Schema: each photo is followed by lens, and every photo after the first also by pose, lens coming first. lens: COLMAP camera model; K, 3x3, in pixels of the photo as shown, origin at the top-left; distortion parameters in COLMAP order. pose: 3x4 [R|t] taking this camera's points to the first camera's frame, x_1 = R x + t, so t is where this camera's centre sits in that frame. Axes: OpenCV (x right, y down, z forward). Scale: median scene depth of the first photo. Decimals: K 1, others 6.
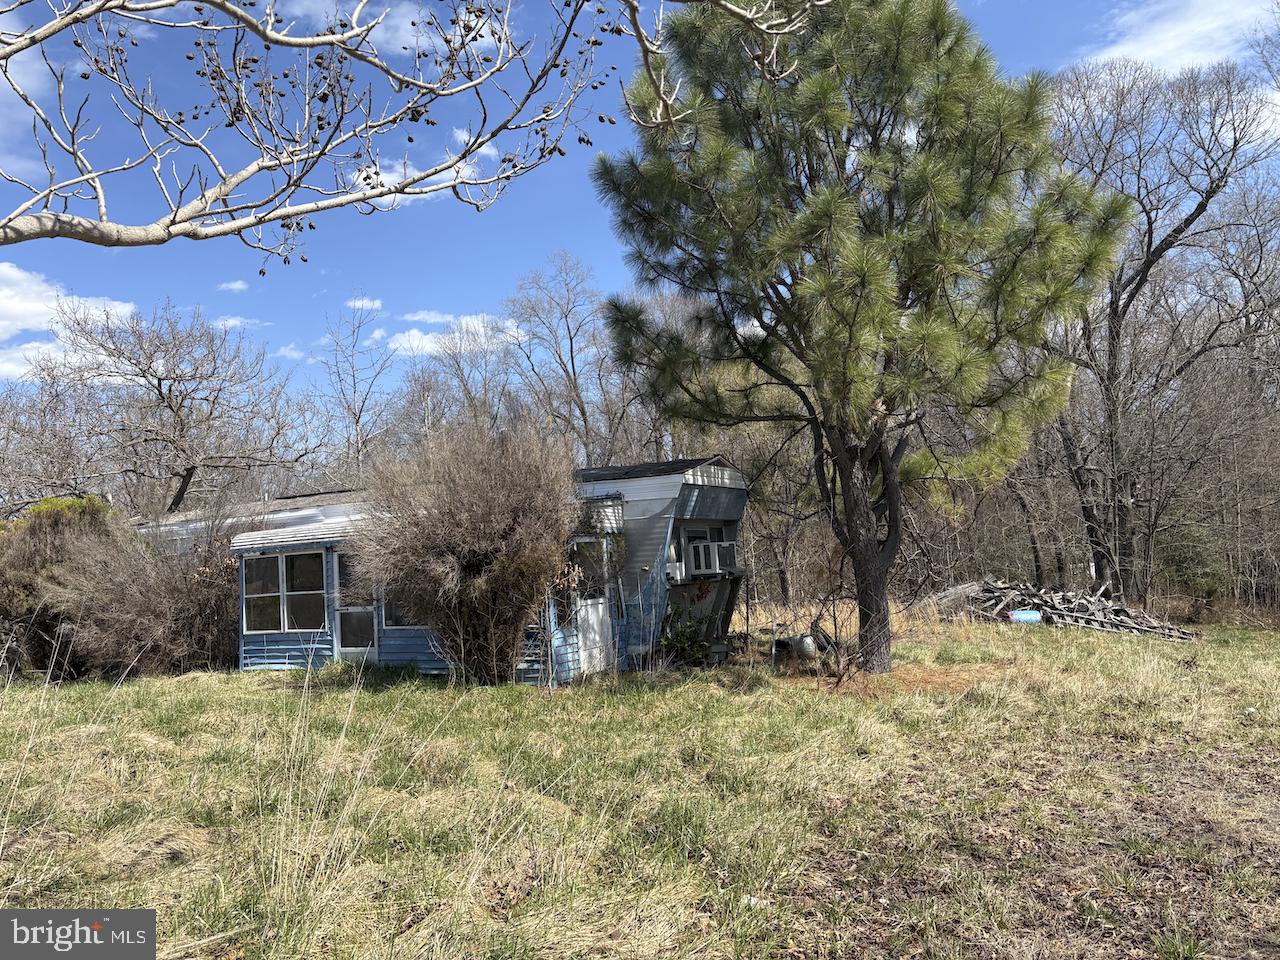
lens RADIAL K [[976.1, 0, 644.9], [0, 976.1, 481.6], [0, 0, 1]] dist [0.075024, -0.006713]
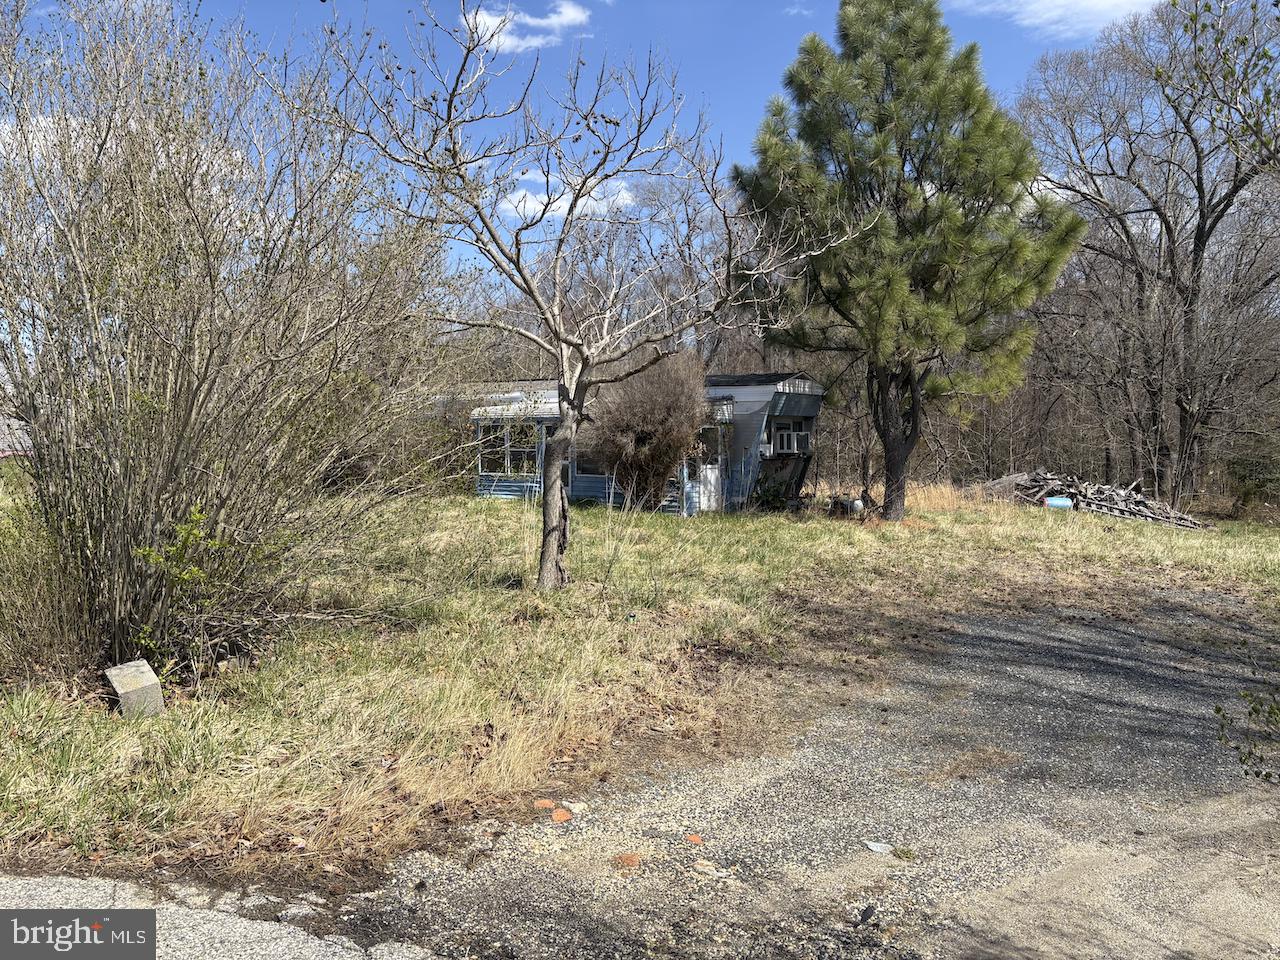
lens RADIAL K [[976.1, 0, 615.4], [0, 976.1, 503.8], [0, 0, 1]] dist [0.075024, -0.006713]
pose [[0.989768, 0.062660, -0.128188, -0.000225], [-0.043007, 0.987642, 0.150709, -0.043620], [0.136047, -0.143654, 0.980232, -0.522687]]
